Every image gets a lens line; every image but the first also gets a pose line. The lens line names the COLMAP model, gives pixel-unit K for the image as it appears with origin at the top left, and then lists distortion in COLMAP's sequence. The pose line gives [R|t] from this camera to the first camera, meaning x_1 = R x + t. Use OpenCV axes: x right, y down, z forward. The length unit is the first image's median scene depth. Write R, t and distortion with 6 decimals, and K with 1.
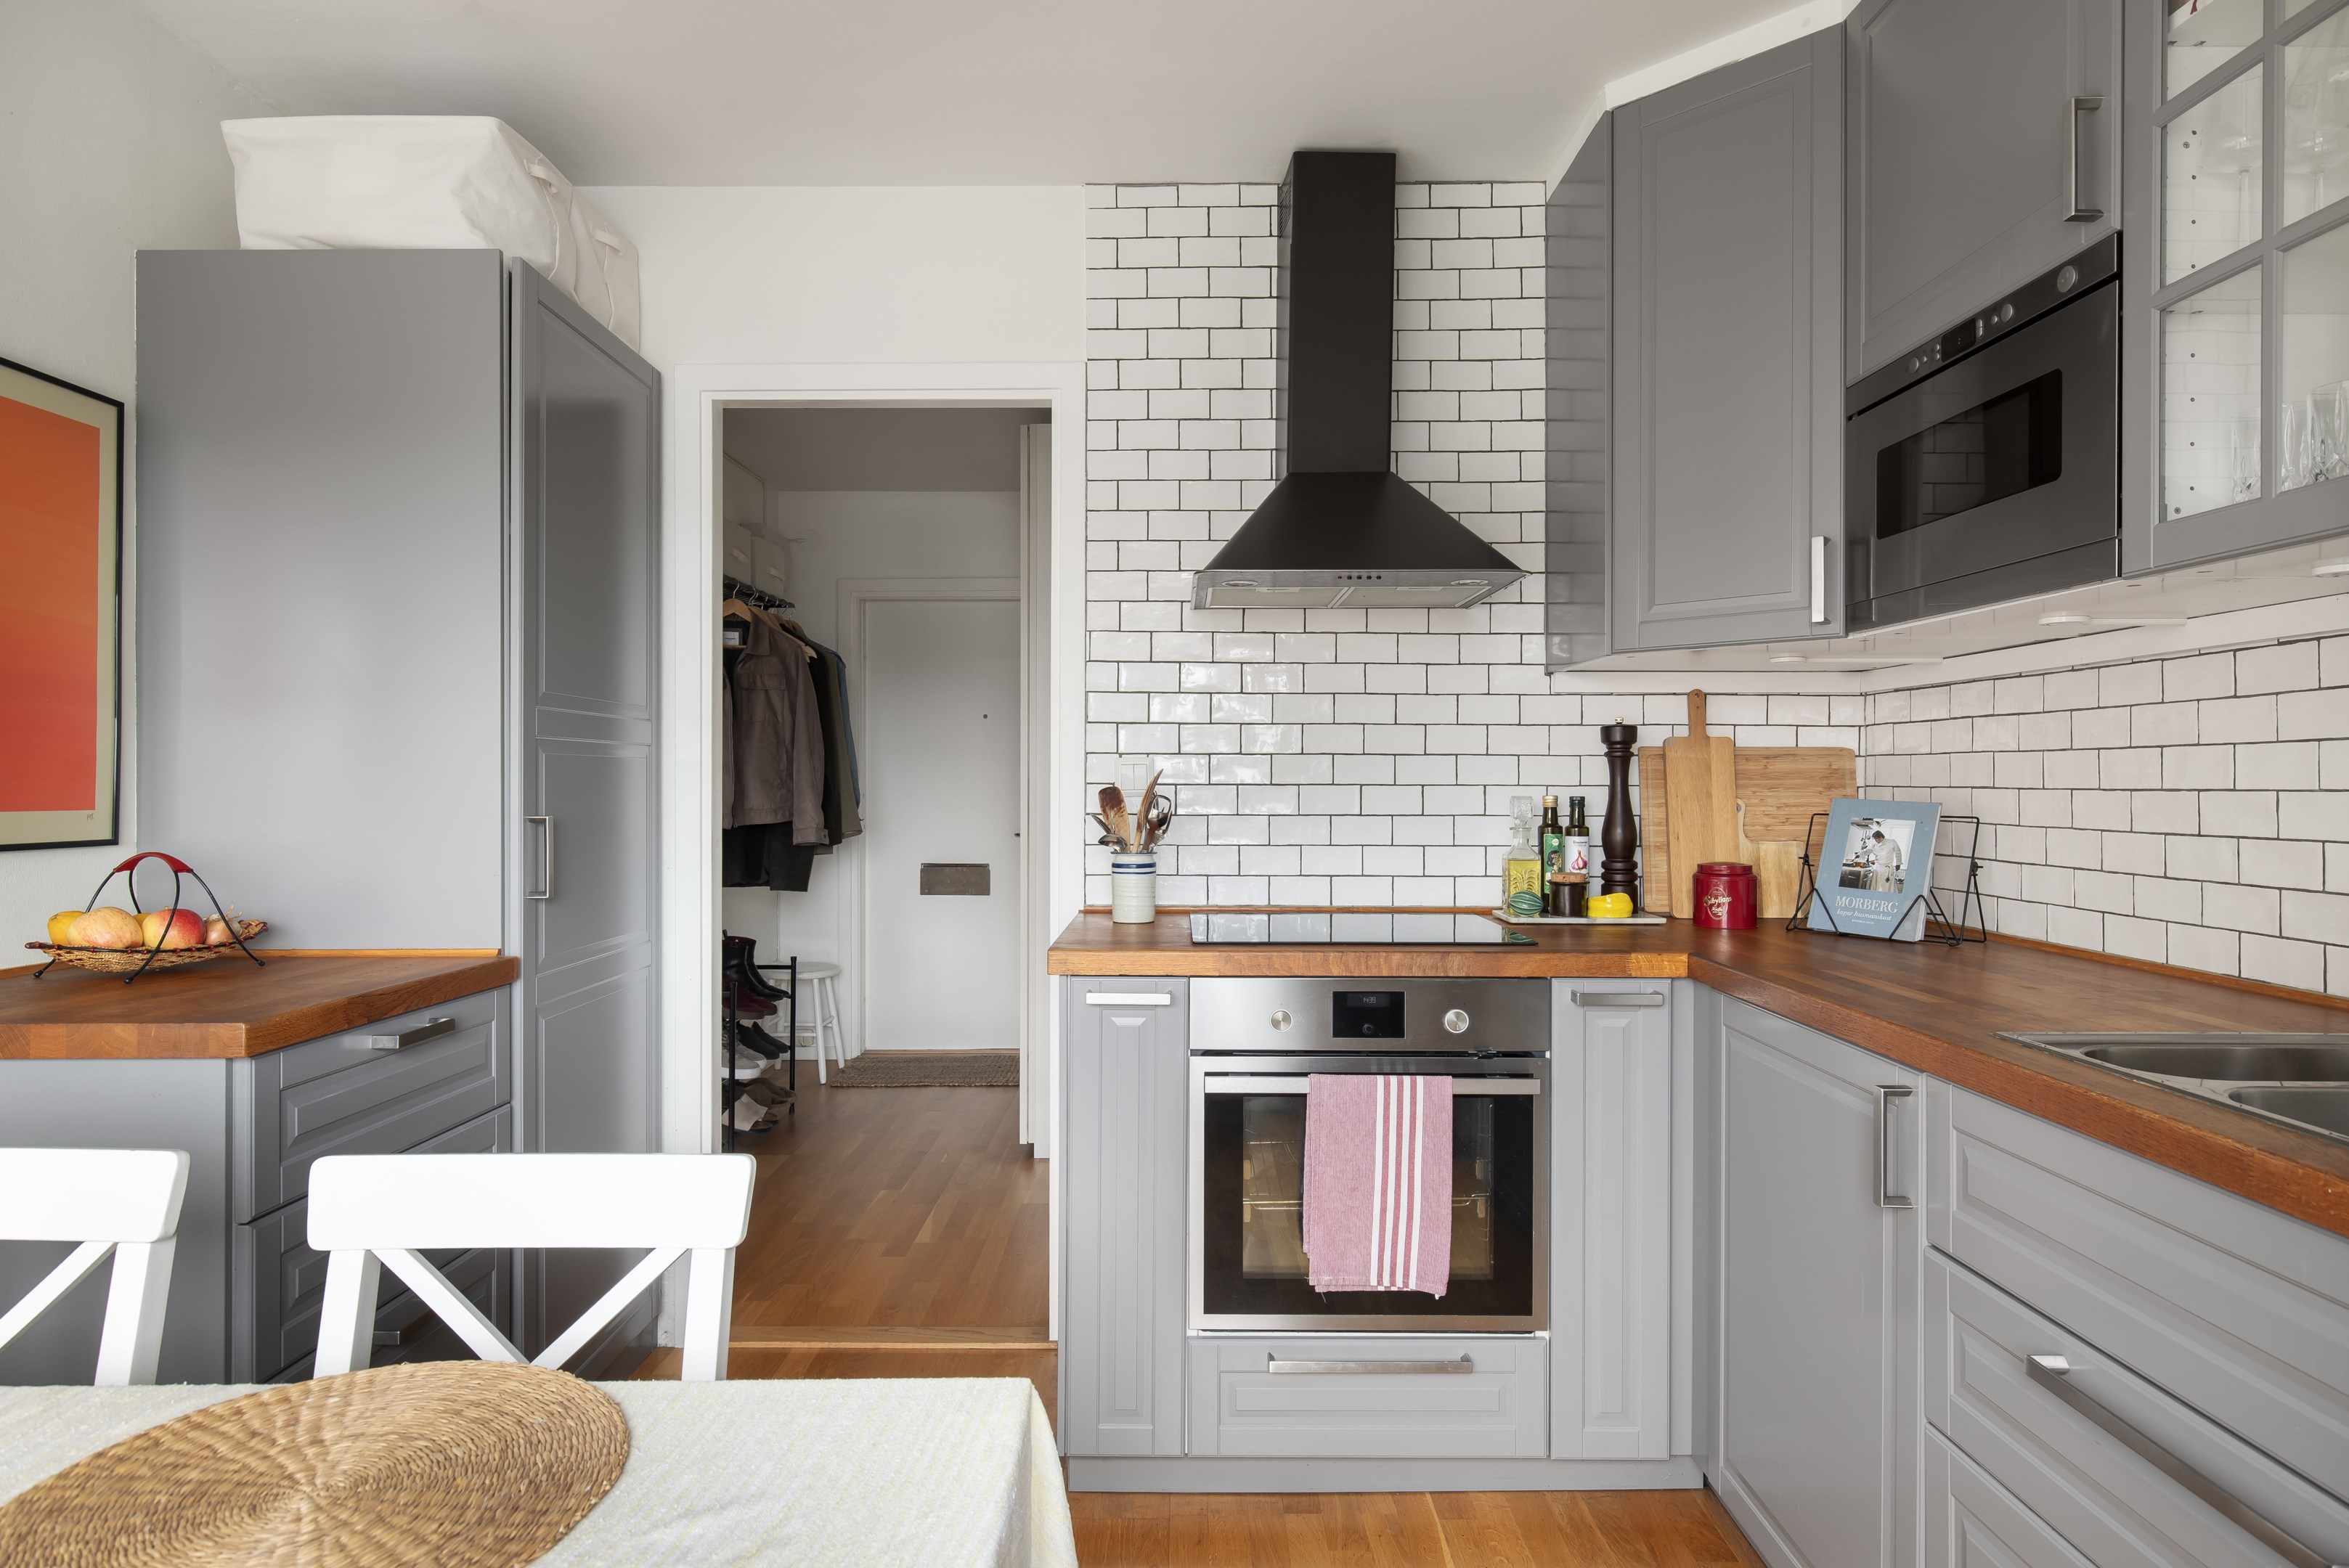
lens RADIAL K [[1282.3, 0, 1161.0], [0, 1282.3, 786.6], [0, 0, 1]] dist [0.001277, -0.000801]
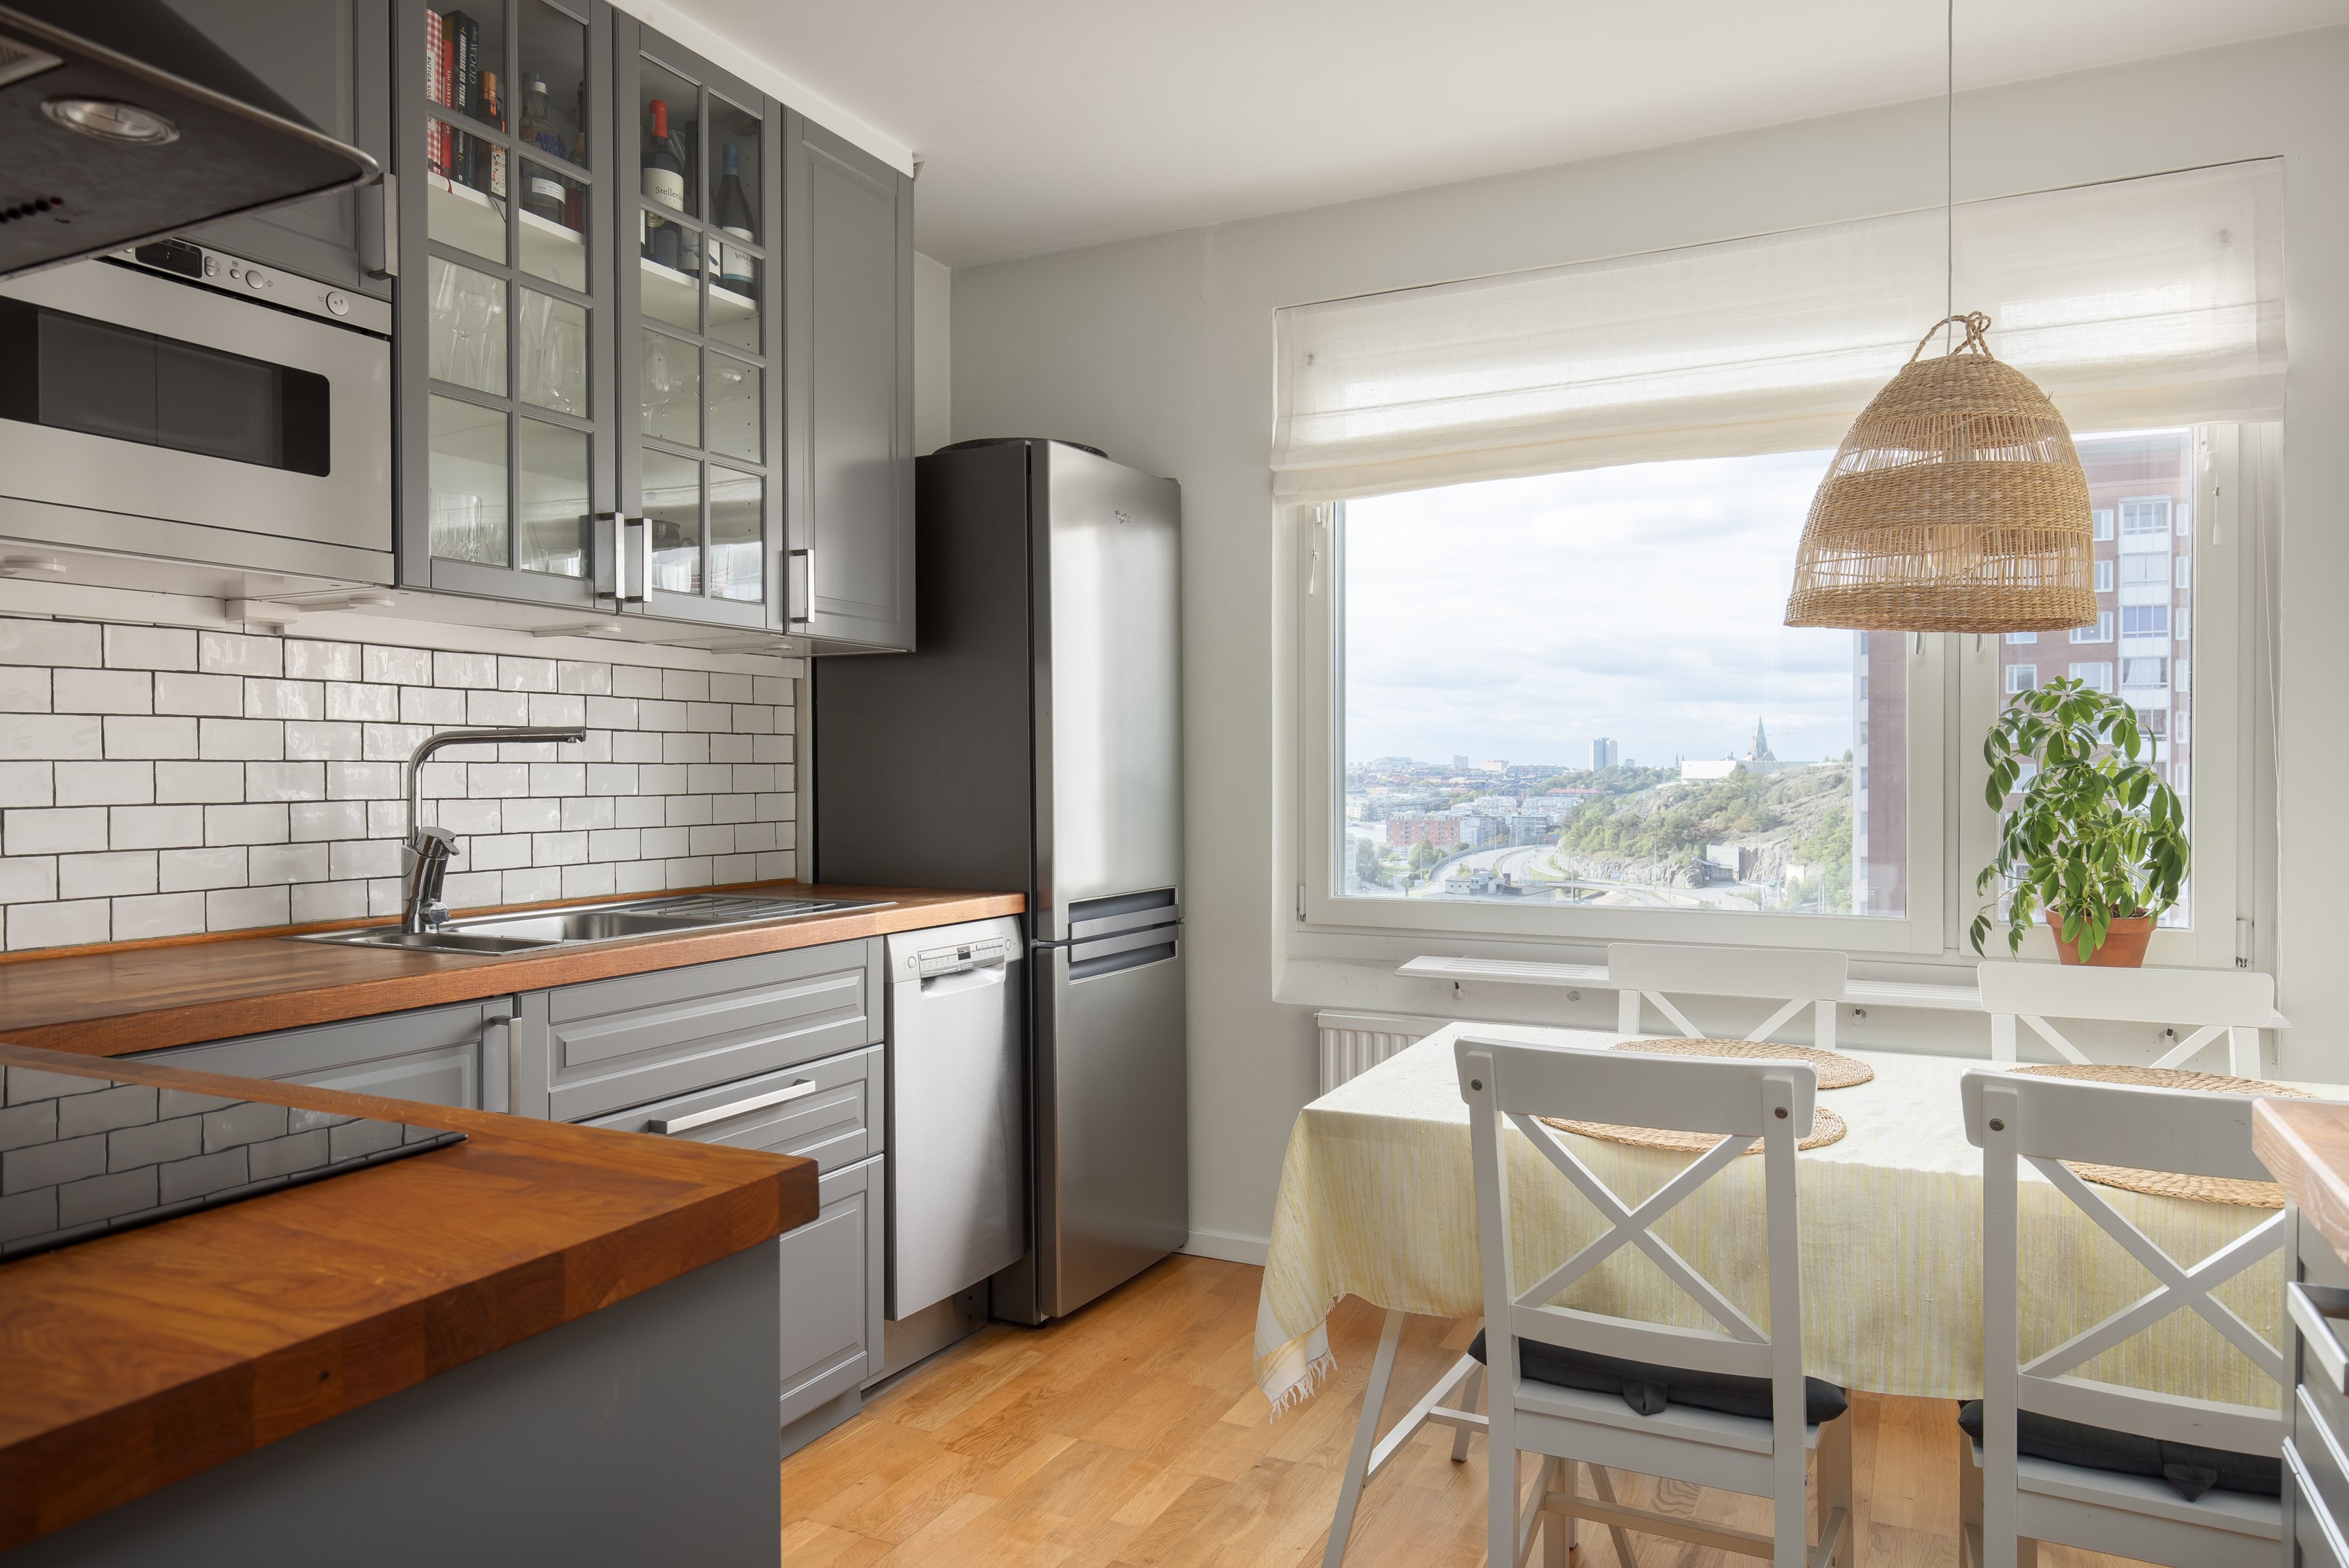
lens RADIAL K [[1507.2, 0, 1180.6], [0, 1507.2, 780.5], [0, 0, 1]] dist [0.004196, -0.004269]
pose [[-0.903051, -0.002995, 0.429523, -0.348235], [0.003643, 0.999886, 0.014631, 0.003377], [-0.429517, 0.014777, -0.902938, 1.243780]]
